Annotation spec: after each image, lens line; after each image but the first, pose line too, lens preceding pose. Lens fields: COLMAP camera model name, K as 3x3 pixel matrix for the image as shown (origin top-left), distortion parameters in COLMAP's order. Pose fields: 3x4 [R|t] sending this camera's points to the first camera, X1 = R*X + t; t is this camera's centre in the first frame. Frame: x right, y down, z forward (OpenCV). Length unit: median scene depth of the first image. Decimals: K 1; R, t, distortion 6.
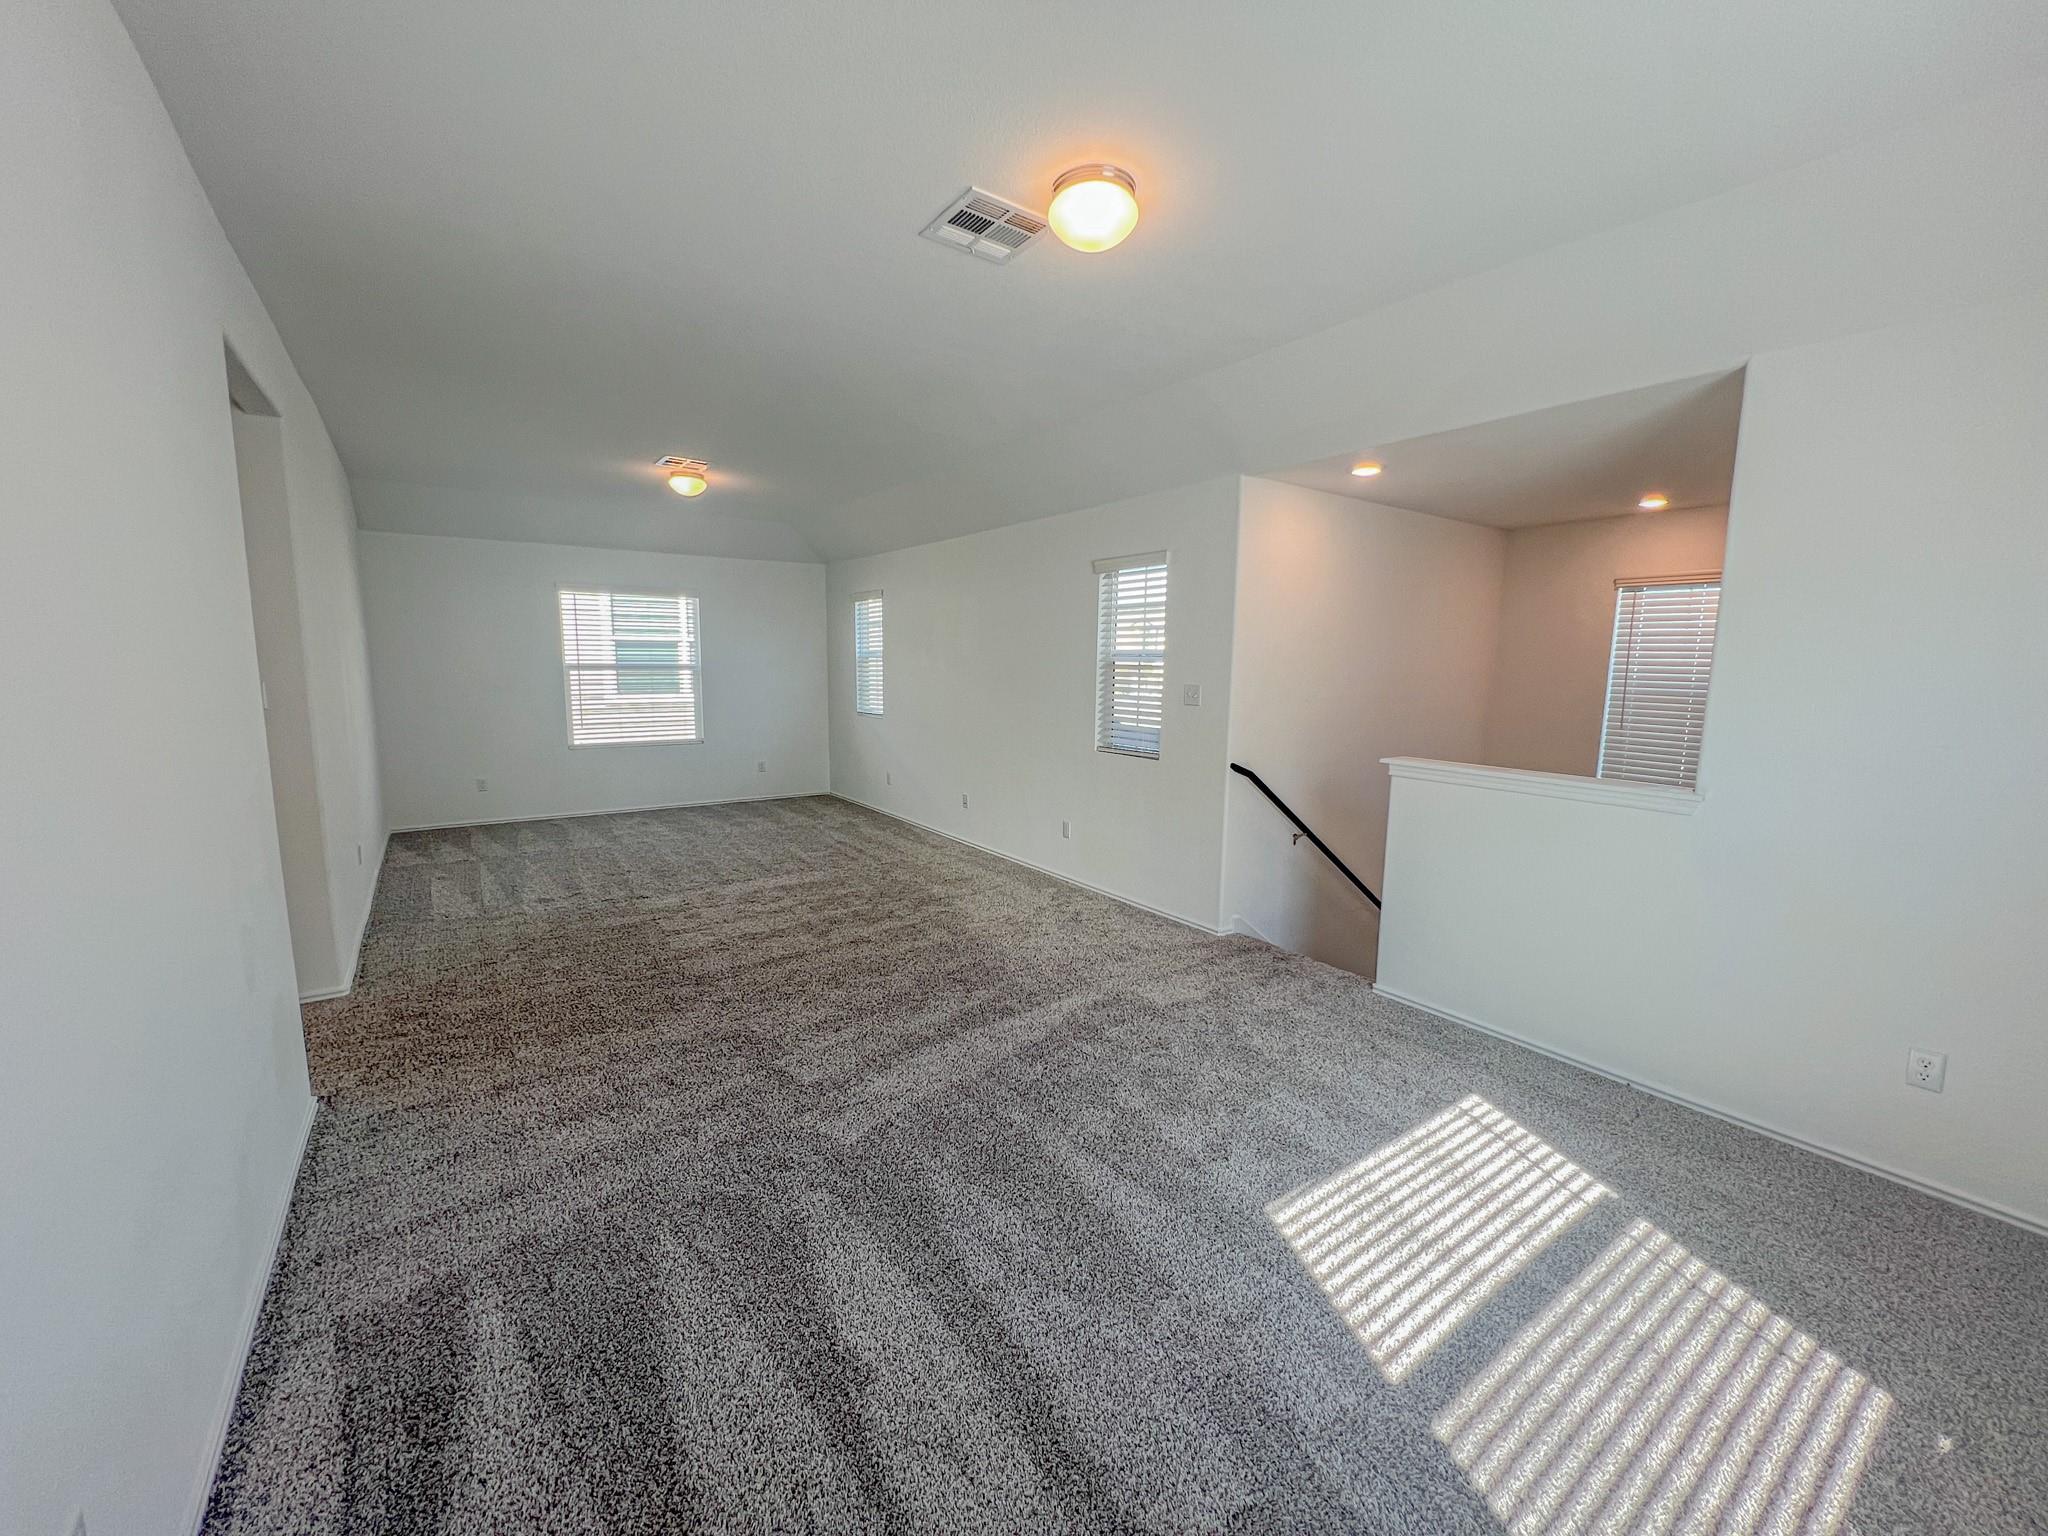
lens RADIAL K [[830.5, 0, 1019.9], [0, 830.5, 771.9], [0, 0, 1]] dist [-0.001082, 0.000159]
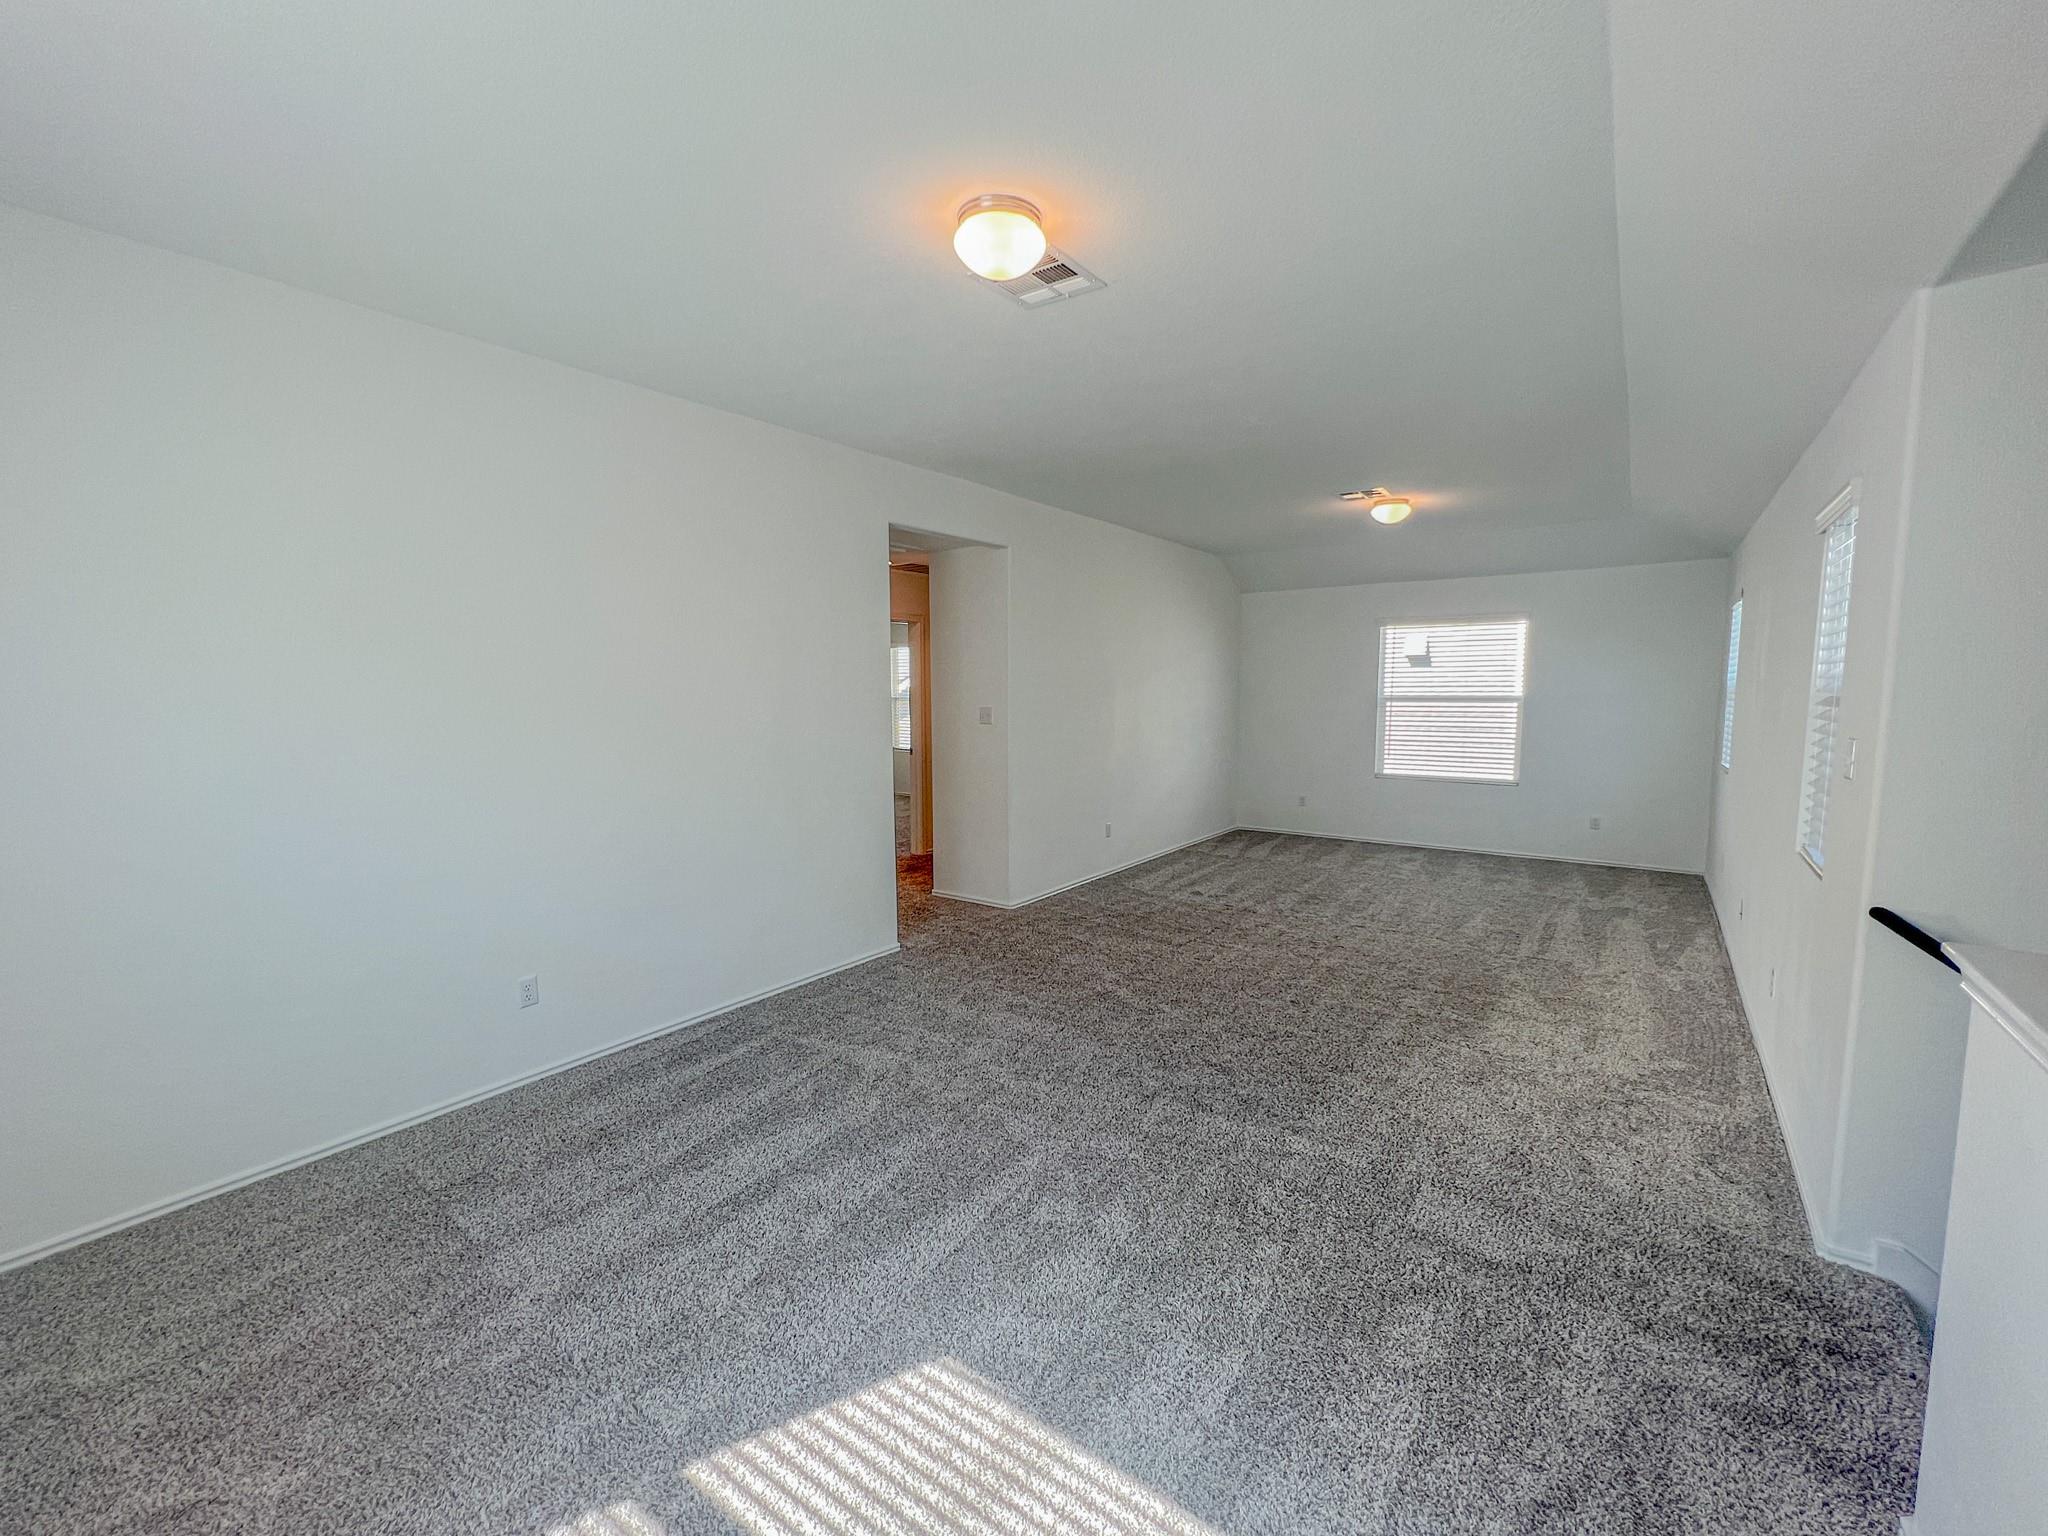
lens RADIAL K [[861.4, 0, 1019.1], [0, 861.4, 763.8], [0, 0, 1]] dist [0.000628, 0.000107]
pose [[0.324681, 0.076047, -0.942762, 0.442772], [-0.123245, 0.991666, 0.037547, -0.039761], [0.937760, 0.104000, 0.331347, 0.296313]]
